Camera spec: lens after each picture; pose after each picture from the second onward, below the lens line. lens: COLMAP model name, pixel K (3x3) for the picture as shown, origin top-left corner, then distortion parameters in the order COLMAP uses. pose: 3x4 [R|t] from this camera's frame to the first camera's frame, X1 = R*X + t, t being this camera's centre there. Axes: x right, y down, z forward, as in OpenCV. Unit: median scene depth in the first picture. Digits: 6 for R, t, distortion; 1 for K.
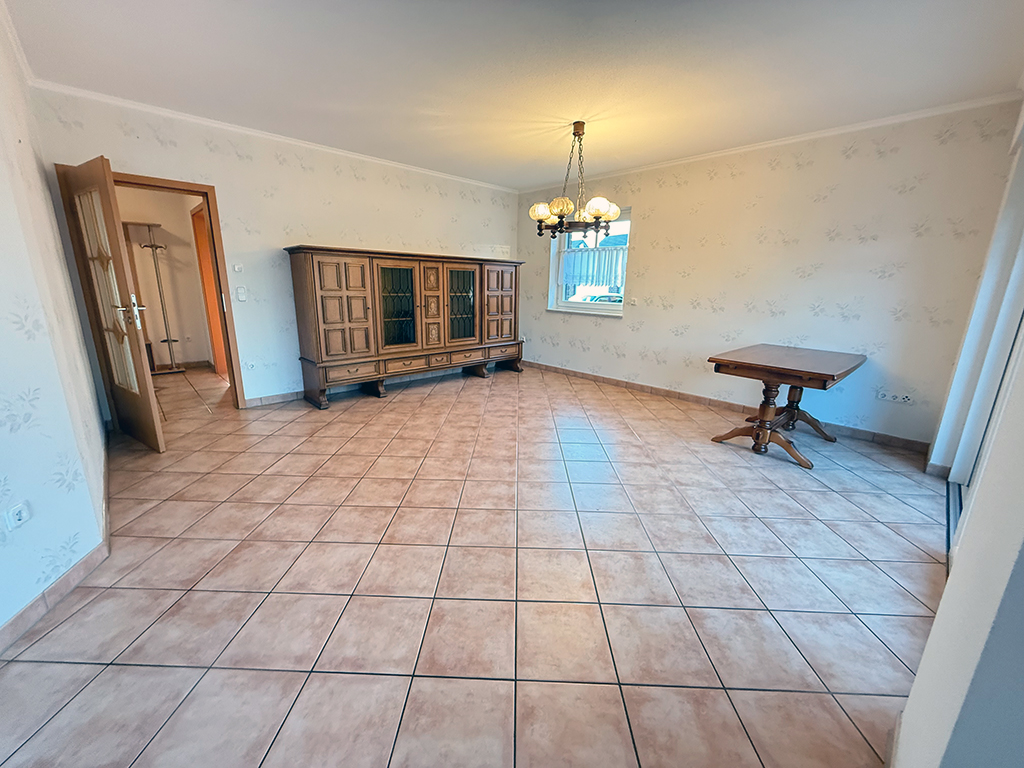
lens RADIAL K [[407.8, 0, 511.5], [0, 407.8, 382.8], [0, 0, 1]] dist [0.006999, 0.000255]
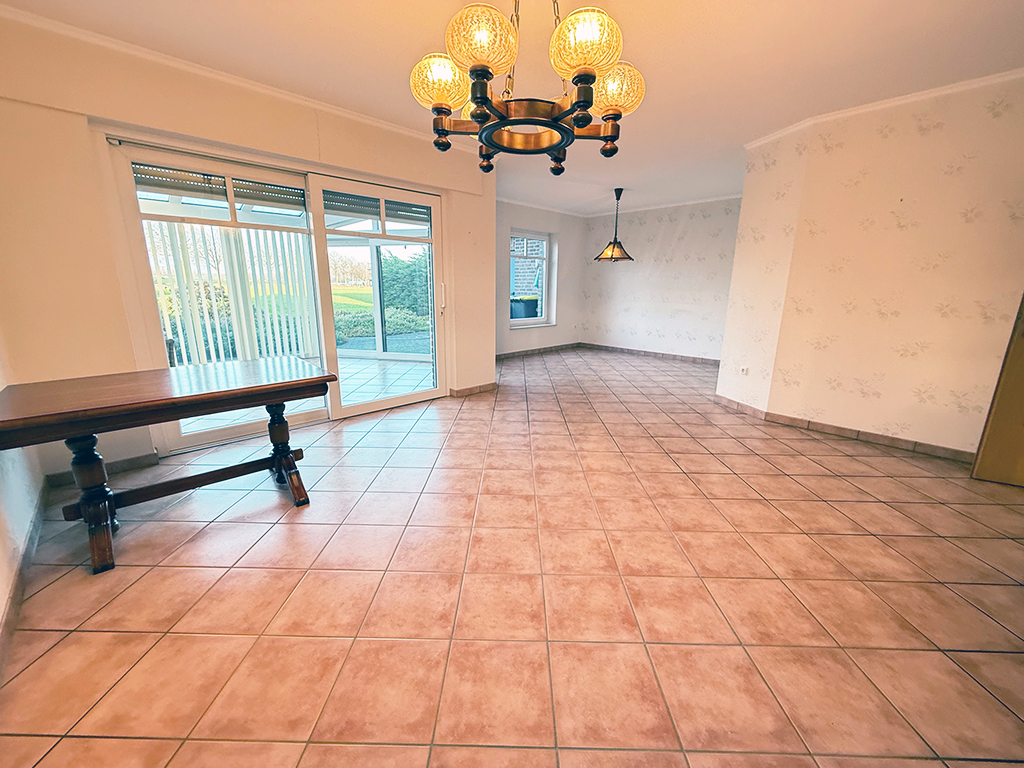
lens RADIAL K [[407.8, 0, 513.4], [0, 407.8, 383.3], [0, 0, 1]] dist [0.006999, 0.000255]
pose [[-0.999428, -0.030095, -0.015431, 0.178533], [-0.033820, 0.887740, 0.459101, -0.373679], [-0.000118, 0.459361, -0.888250, 1.595822]]
